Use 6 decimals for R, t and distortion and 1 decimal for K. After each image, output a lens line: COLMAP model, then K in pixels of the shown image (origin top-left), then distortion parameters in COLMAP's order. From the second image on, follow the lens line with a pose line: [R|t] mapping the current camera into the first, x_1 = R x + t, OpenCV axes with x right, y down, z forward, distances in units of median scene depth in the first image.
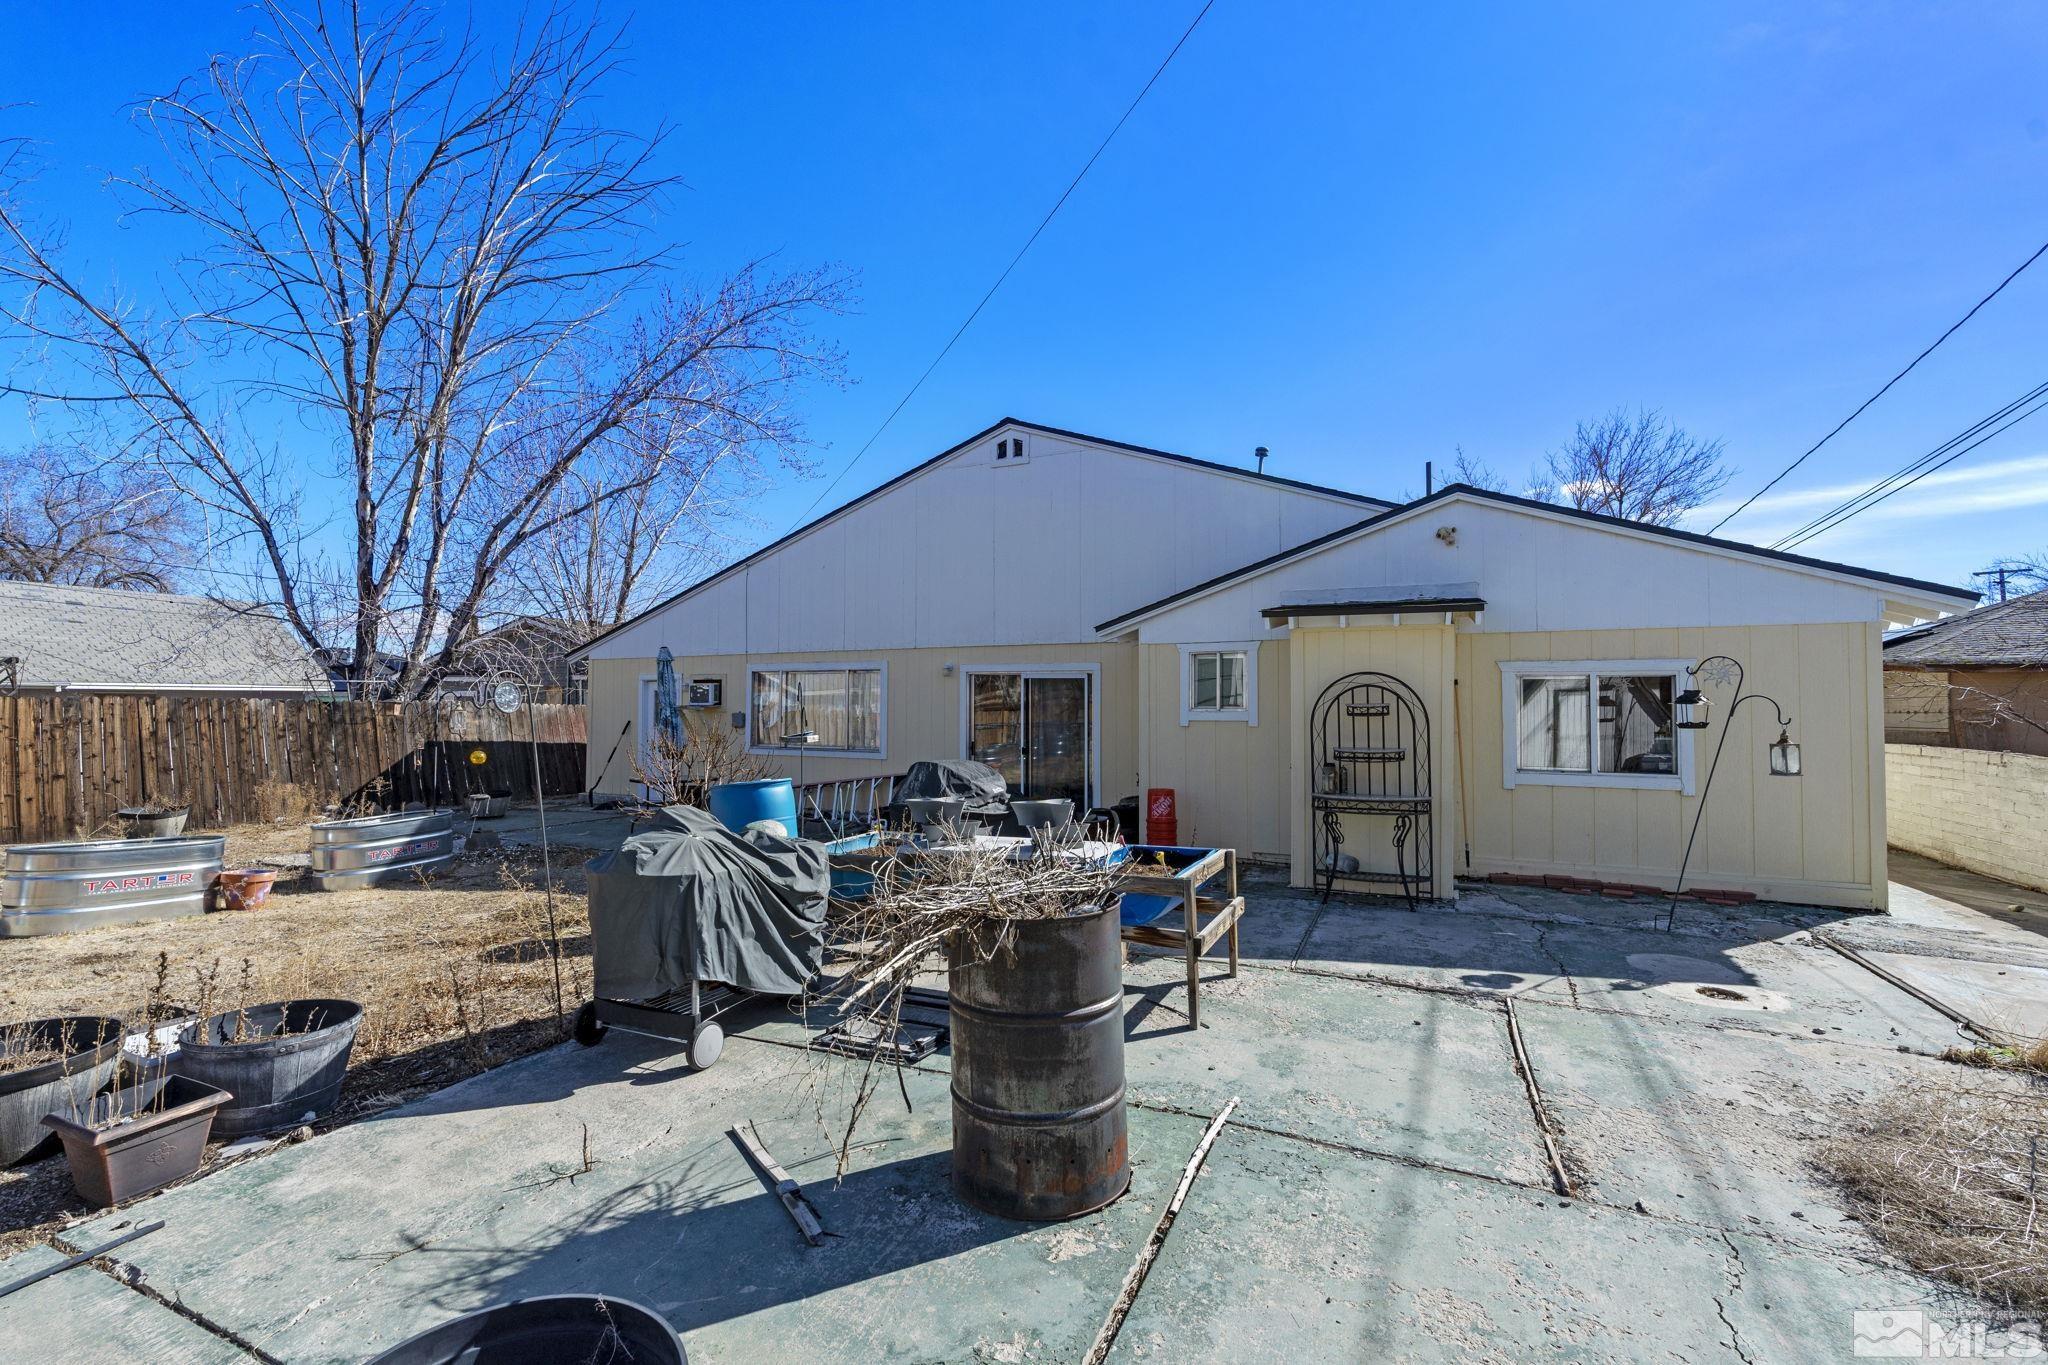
lens RADIAL K [[890.8, 0, 1017.0], [0, 890.8, 685.1], [0, 0, 1]] dist [-0.003474, 0.000175]
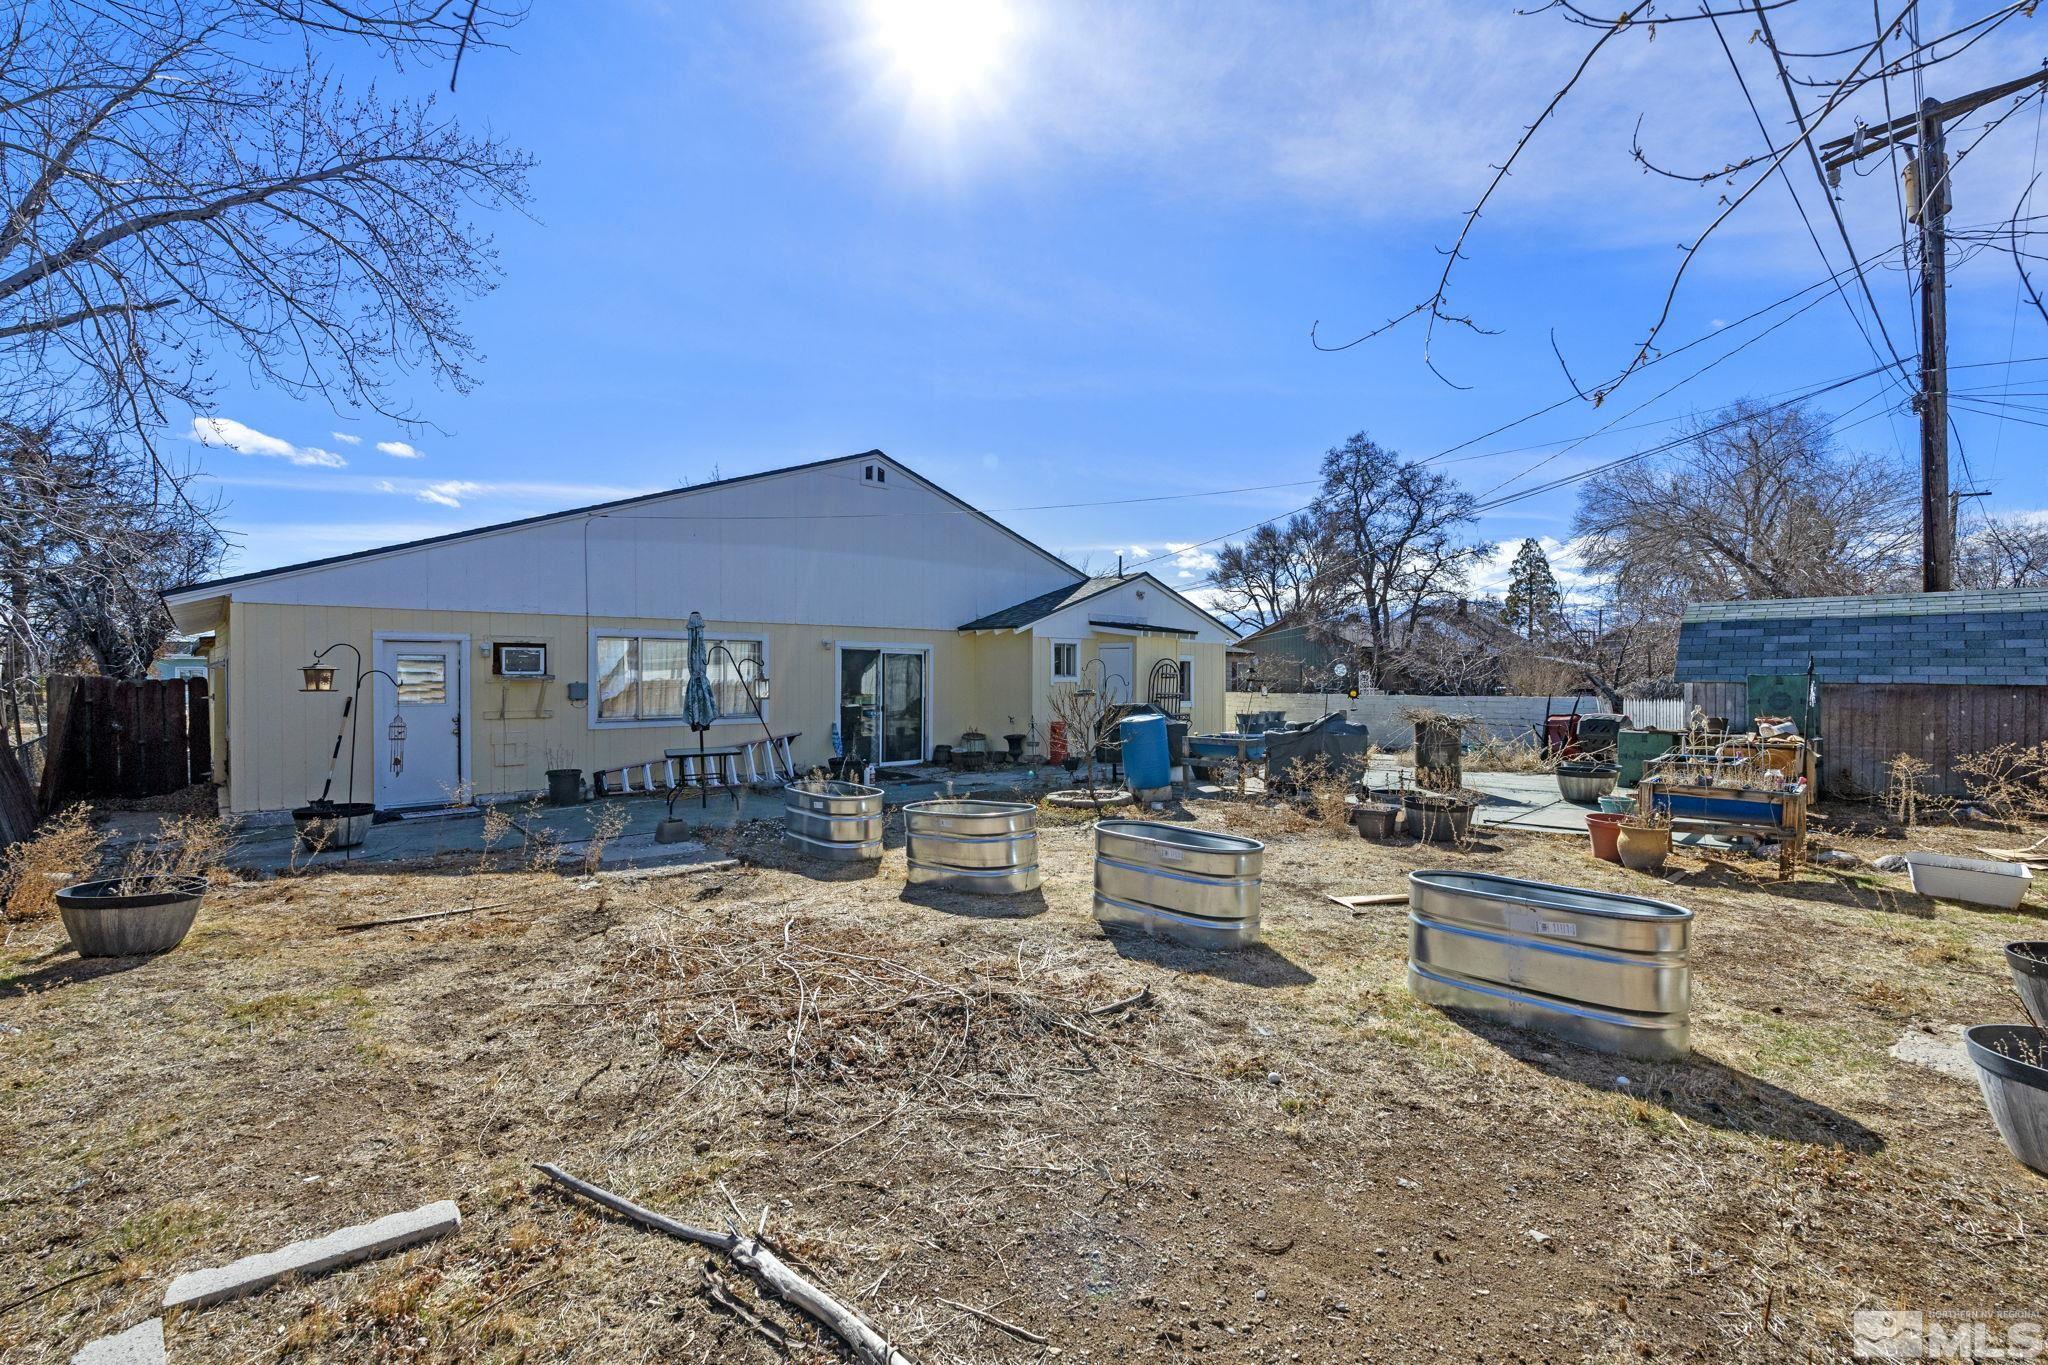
lens RADIAL K [[890.8, 0, 1017.0], [0, 890.8, 685.1], [0, 0, 1]] dist [-0.003474, 0.000175]
pose [[0.375609, -0.004869, 0.926765, -2.021957], [-0.016119, 0.999801, 0.011785, 0.035028], [-0.926638, -0.019365, 0.375456, 0.588412]]
